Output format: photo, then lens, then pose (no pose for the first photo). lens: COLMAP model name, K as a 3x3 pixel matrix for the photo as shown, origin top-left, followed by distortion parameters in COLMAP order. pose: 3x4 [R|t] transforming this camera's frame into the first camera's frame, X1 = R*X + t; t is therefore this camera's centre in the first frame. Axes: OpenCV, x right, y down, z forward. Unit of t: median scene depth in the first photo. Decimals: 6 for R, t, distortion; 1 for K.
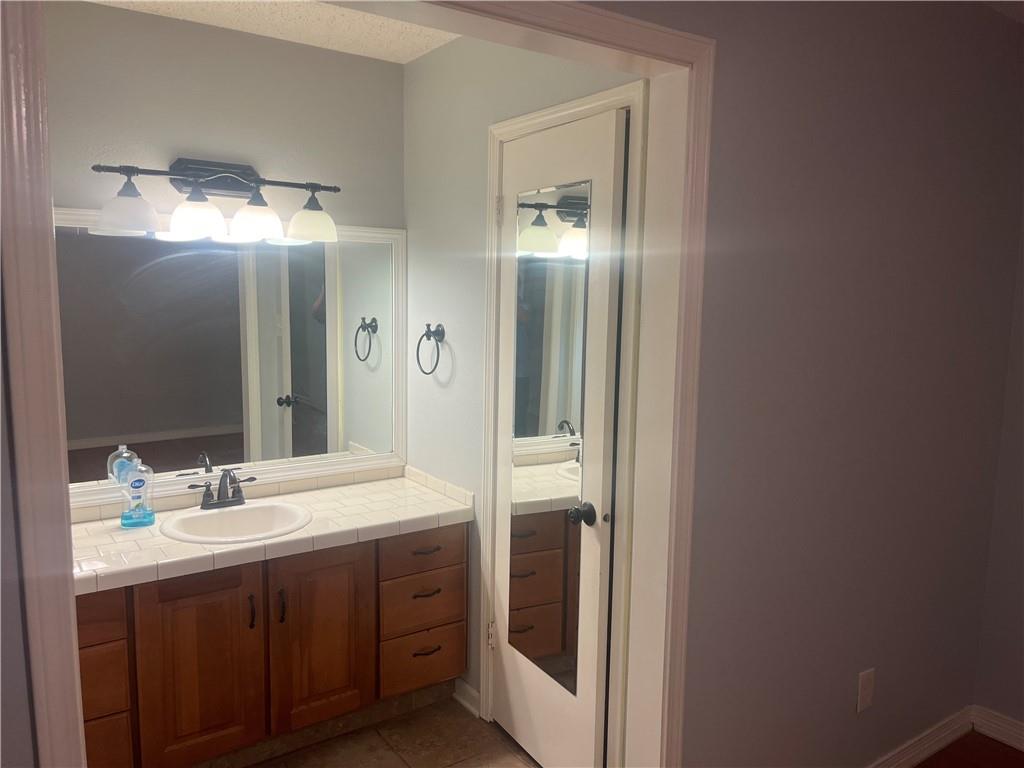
lens RADIAL K [[777.8, 0, 512.8], [0, 777.8, 396.1], [0, 0, 1]] dist [0.111904, -0.155040]
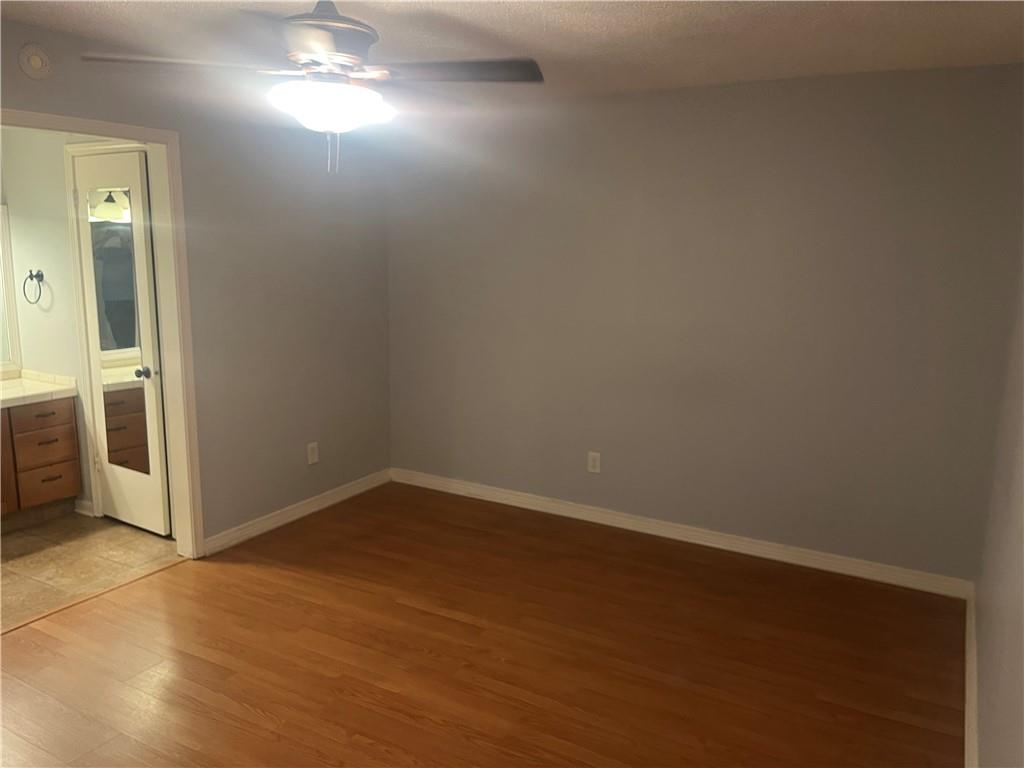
lens RADIAL K [[777.8, 0, 512.8], [0, 777.8, 396.1], [0, 0, 1]] dist [0.111904, -0.155040]
pose [[0.901187, -0.084092, 0.425194, 0.061360], [0.057292, 0.995502, 0.075455, 0.091496], [-0.429627, -0.043639, 0.901952, -0.826310]]
